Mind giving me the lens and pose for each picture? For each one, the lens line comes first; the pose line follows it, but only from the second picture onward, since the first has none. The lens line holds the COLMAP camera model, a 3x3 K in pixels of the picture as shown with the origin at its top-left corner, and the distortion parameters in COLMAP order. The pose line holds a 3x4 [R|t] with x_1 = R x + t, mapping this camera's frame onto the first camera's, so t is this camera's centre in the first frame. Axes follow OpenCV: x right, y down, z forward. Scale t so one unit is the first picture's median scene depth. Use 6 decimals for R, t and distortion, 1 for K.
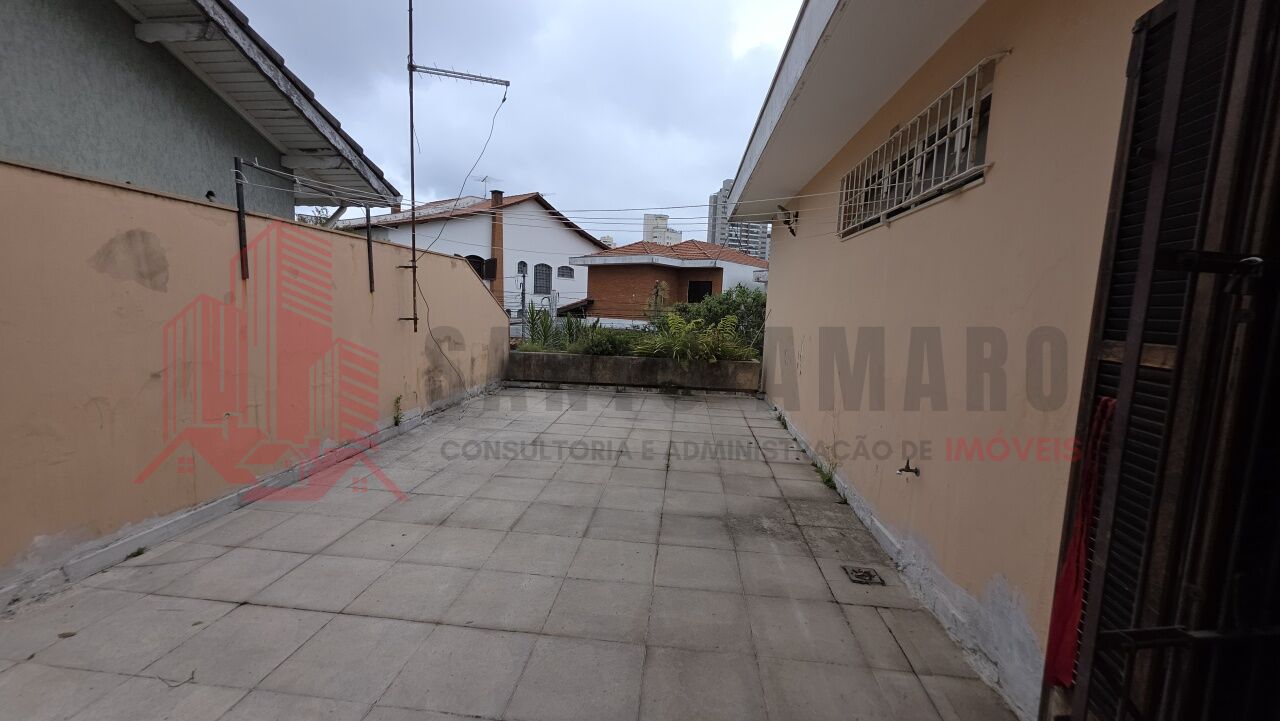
lens RADIAL K [[513.0, 0, 633.9], [0, 513.0, 366.1], [0, 0, 1]] dist [0.003741, -0.000608]
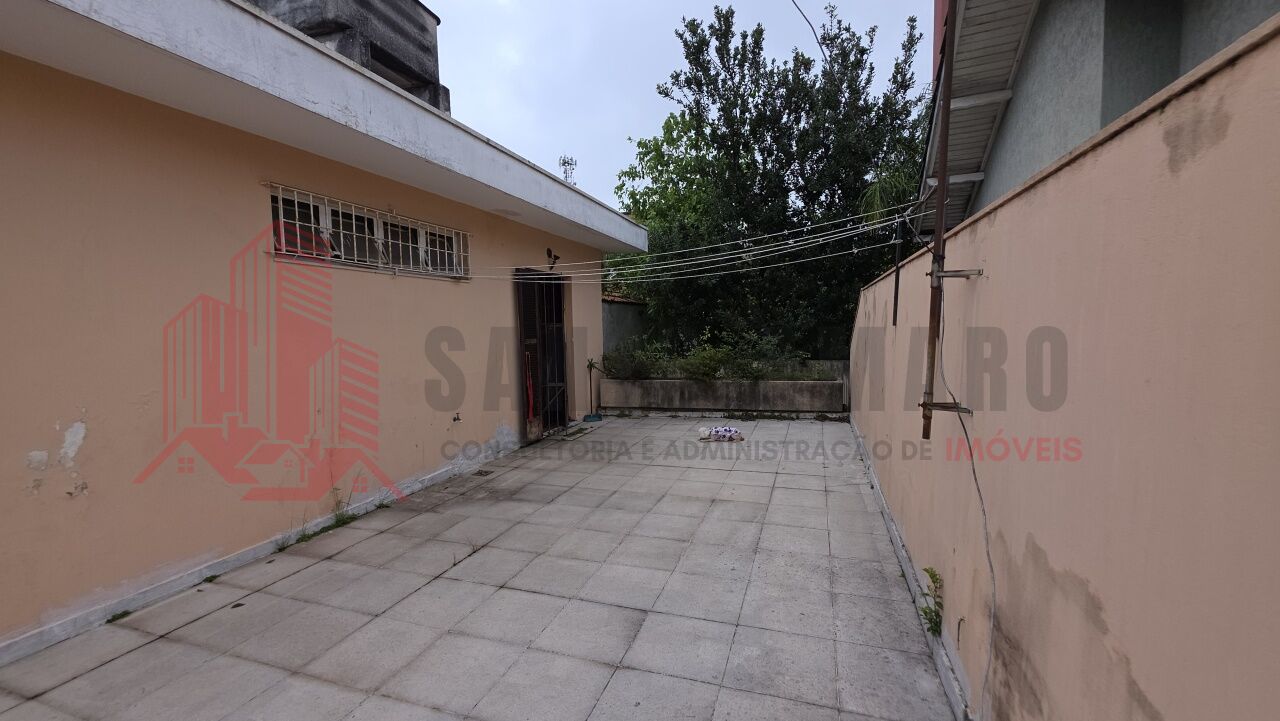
lens RADIAL K [[513.0, 0, 640.8], [0, 513.0, 360.5], [0, 0, 1]] dist [0.003741, -0.000608]
pose [[-0.974255, -0.036582, 0.222460, -0.458579], [0.007860, 0.980637, 0.195678, -0.319775], [-0.225311, 0.192389, -0.955103, 2.197440]]
